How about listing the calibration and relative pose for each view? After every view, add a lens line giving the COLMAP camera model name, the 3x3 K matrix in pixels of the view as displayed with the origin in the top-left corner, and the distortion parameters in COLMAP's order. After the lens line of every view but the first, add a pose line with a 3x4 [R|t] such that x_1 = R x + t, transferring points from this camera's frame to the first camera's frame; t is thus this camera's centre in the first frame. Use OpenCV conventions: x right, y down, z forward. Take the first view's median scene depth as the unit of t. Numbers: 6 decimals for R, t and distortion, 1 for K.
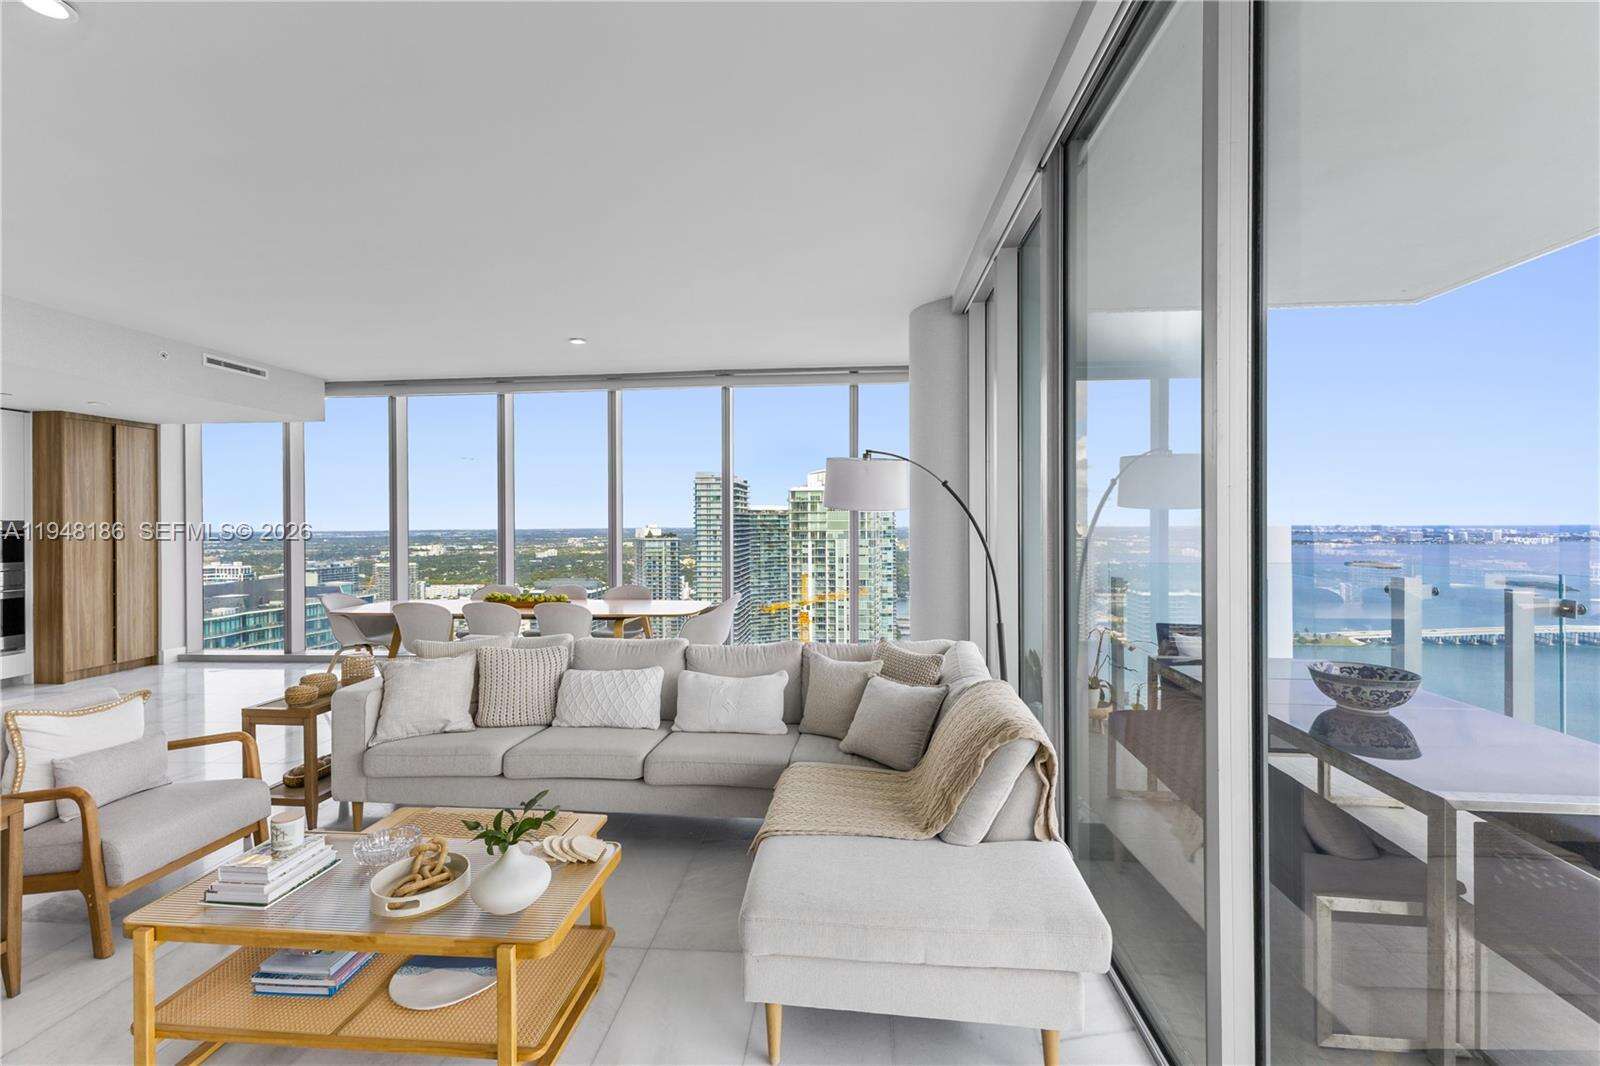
lens RADIAL K [[694.9, 0, 803.1], [0, 694.9, 523.3], [0, 0, 1]] dist [0.012579, -0.001238]
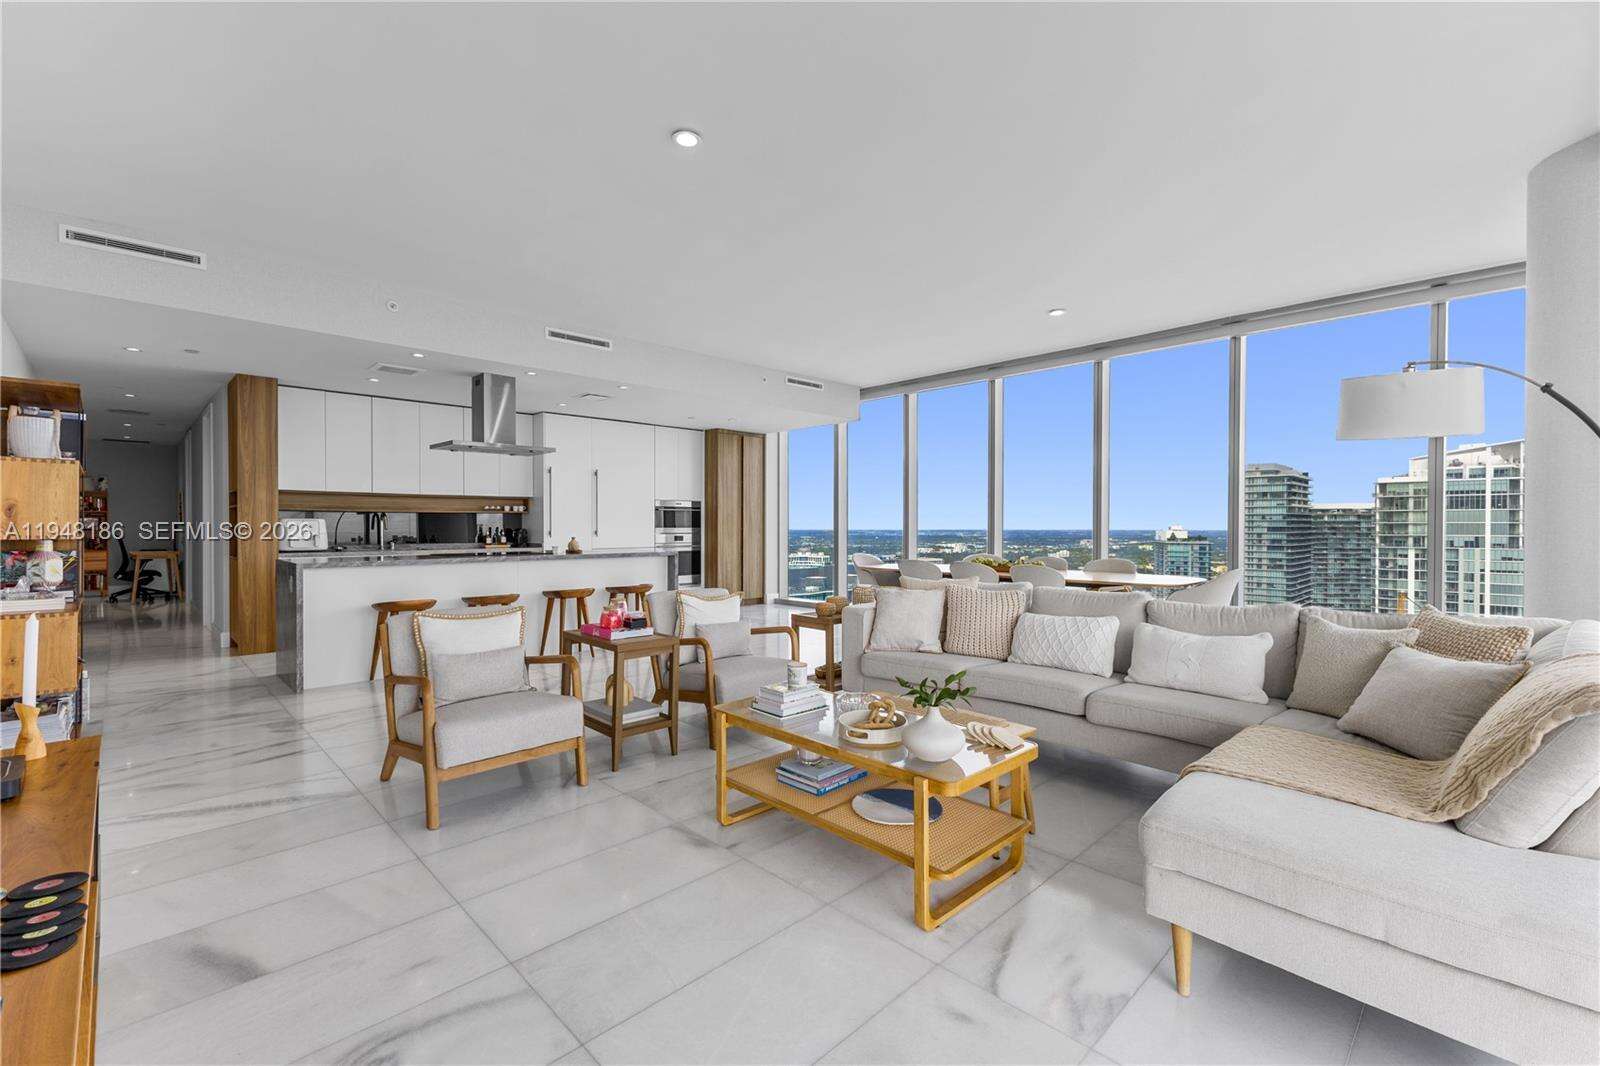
lens RADIAL K [[692.9, 0, 799.1], [0, 692.9, 528.2], [0, 0, 1]] dist [0.011687, -0.000748]
pose [[0.757280, 0.009598, -0.653019, 0.047266], [-0.006224, 0.999953, 0.007480, 0.040357], [0.653060, -0.001600, 0.757304, -0.010721]]
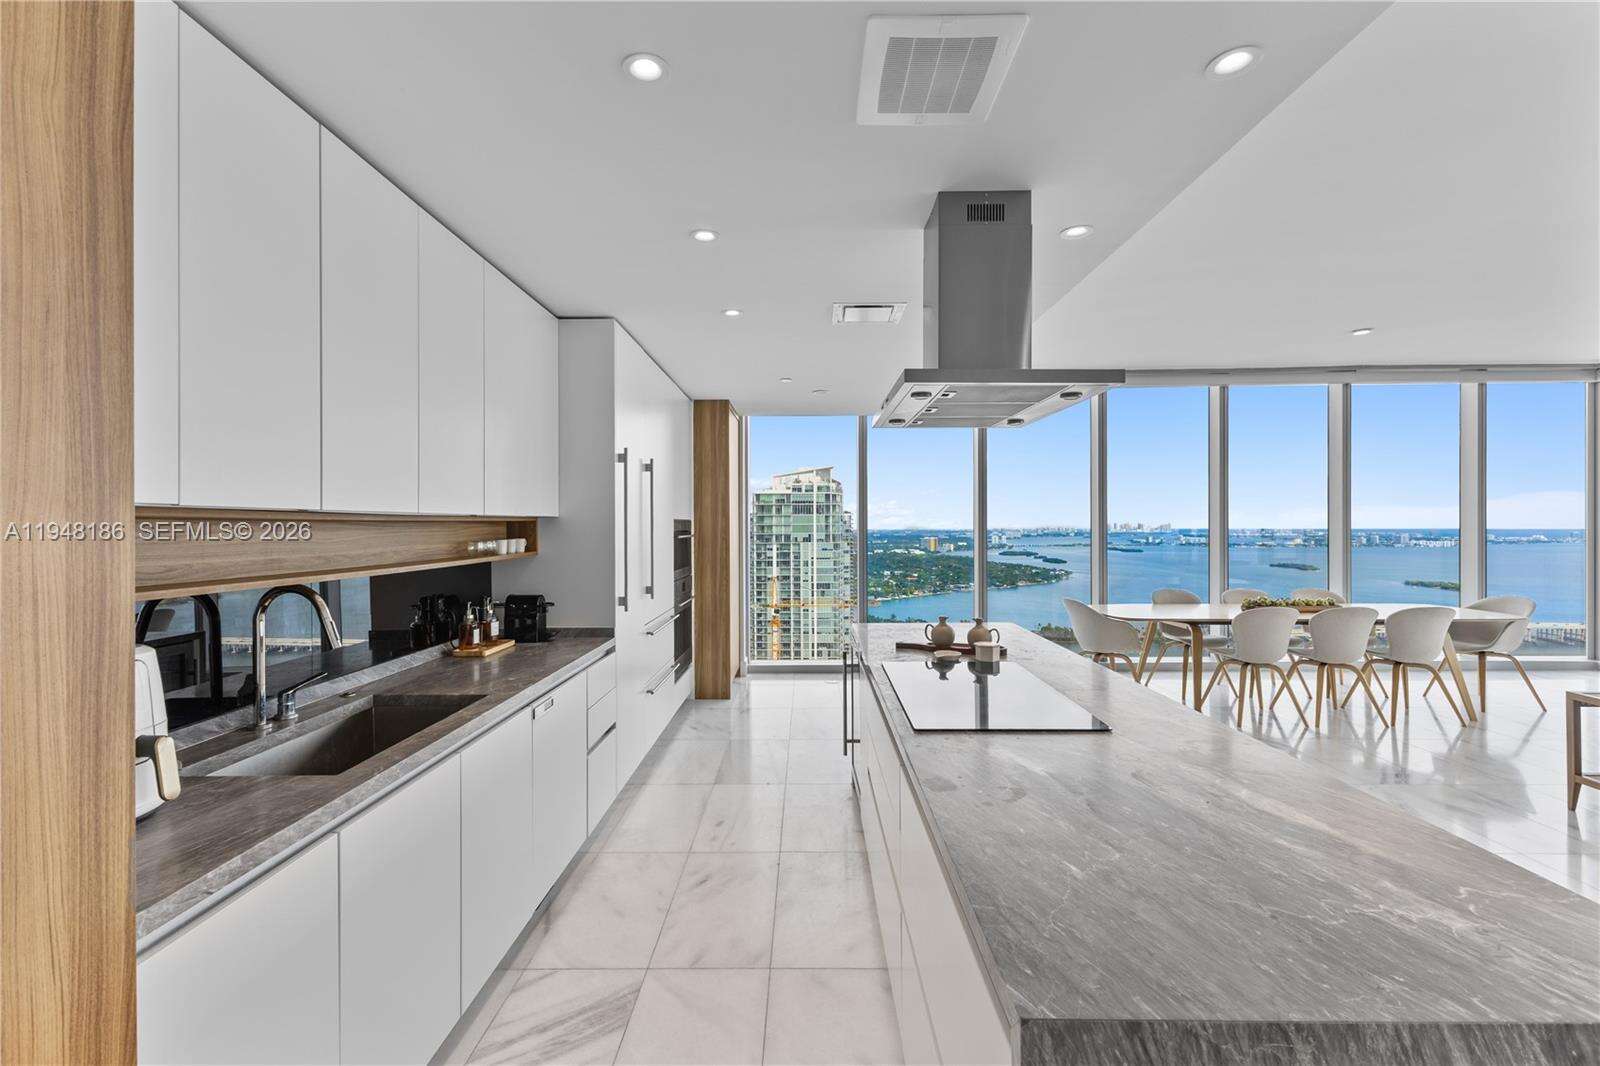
lens RADIAL K [[697.7, 0, 797.8], [0, 697.7, 524.7], [0, 0, 1]] dist [0.012883, -0.000249]
pose [[0.997216, 0.001750, 0.074541, -0.959678], [-0.001547, 0.999995, -0.002781, 0.004942], [-0.074545, 0.002658, 0.997214, 0.081423]]
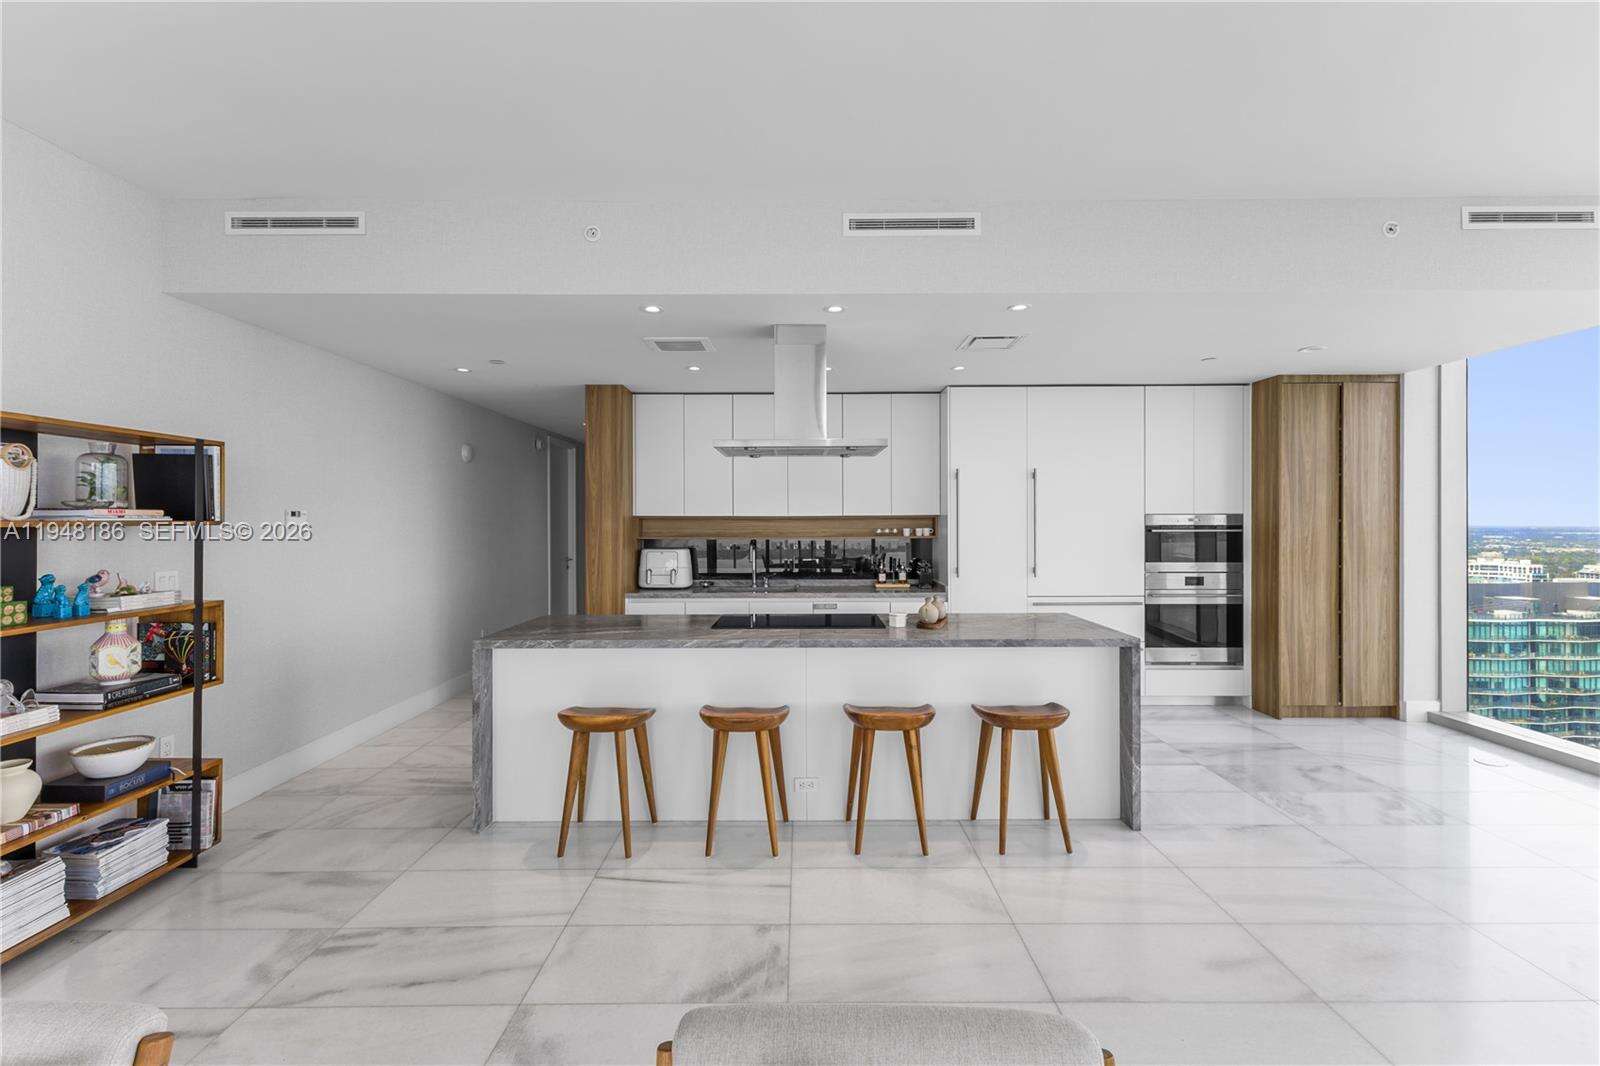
lens RADIAL K [[676.6, 0, 808.4], [0, 676.6, 522.7], [0, 0, 1]] dist [0.015277, -0.004761]
pose [[0.082387, 0.007946, -0.996569, -0.310038], [-0.000024, 0.999968, 0.007971, 0.000437], [0.996600, -0.000633, 0.082385, 0.381410]]
